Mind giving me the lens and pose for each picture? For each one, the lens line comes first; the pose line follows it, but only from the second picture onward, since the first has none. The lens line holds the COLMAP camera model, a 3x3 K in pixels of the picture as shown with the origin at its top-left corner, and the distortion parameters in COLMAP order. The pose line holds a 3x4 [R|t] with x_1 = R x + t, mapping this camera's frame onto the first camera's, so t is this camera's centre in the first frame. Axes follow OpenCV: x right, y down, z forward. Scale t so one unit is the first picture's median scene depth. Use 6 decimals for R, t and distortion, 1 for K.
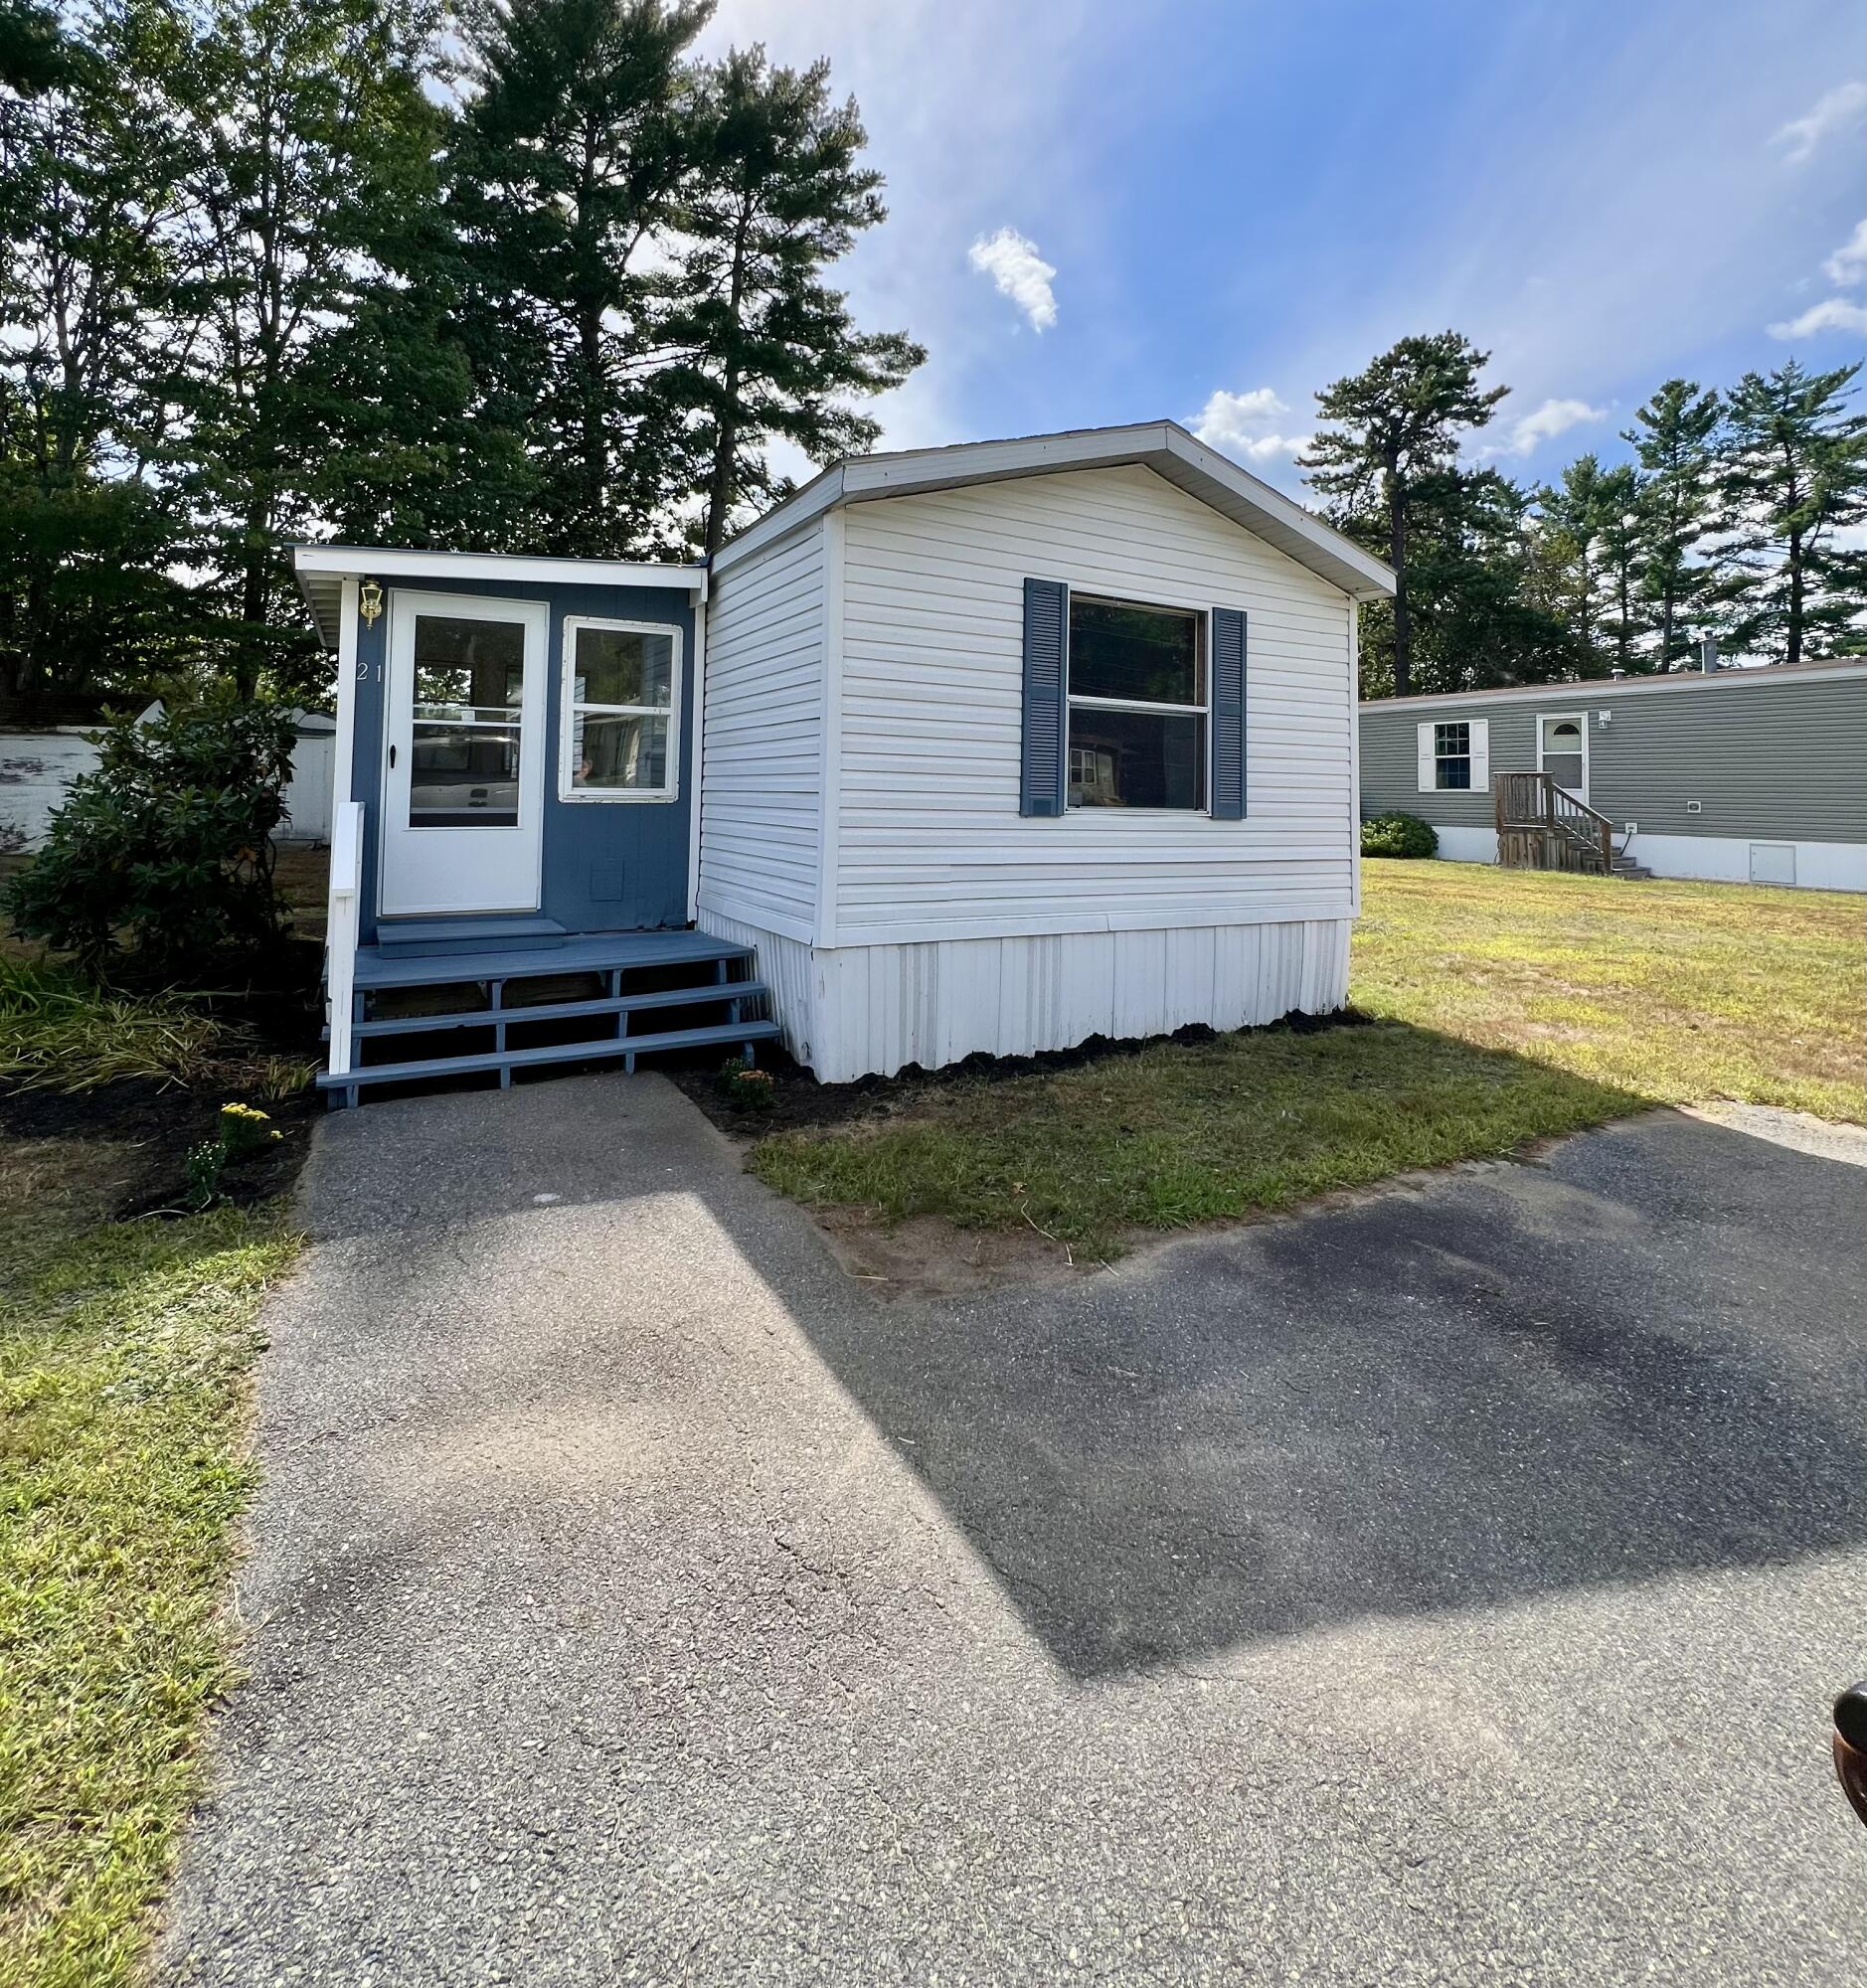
lens RADIAL K [[999.9, 0, 935.2], [0, 999.9, 752.0], [0, 0, 1]] dist [-0.002314, 0.000974]
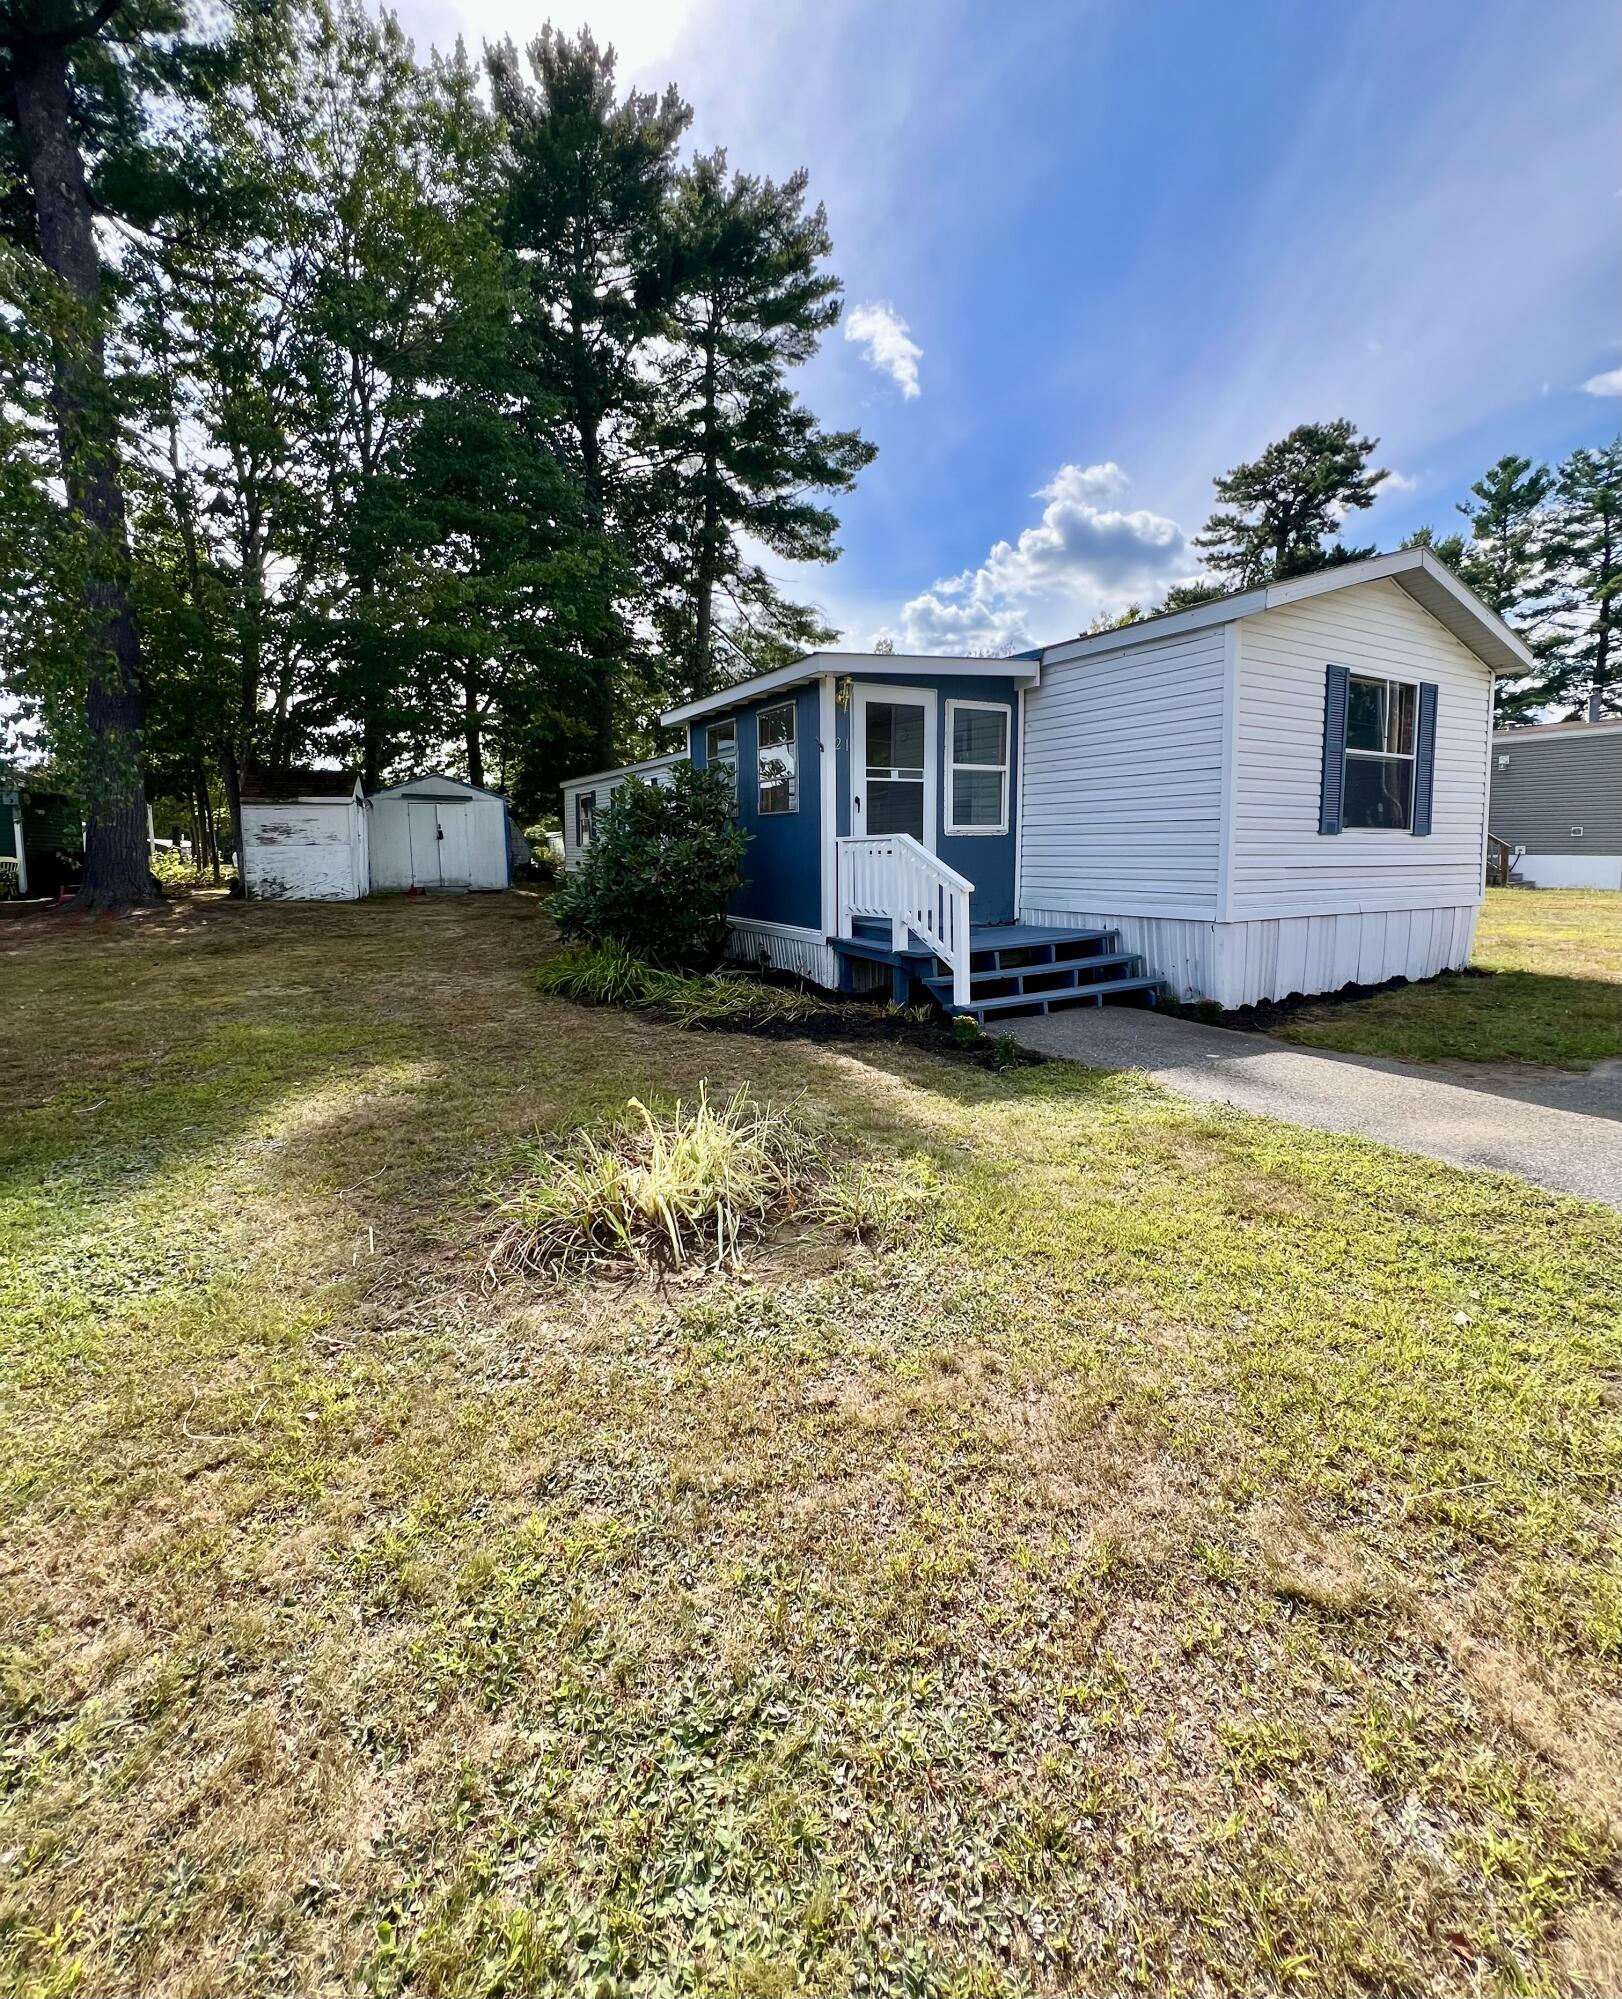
lens RADIAL K [[864.6, 0, 806.8], [0, 864.6, 927.2], [0, 0, 1]] dist [-0.001476, -0.000553]
pose [[0.999670, -0.025107, 0.005412, -0.108232], [0.024139, 0.990428, 0.135903, 0.001479], [-0.008773, -0.135728, 0.990707, -0.041827]]
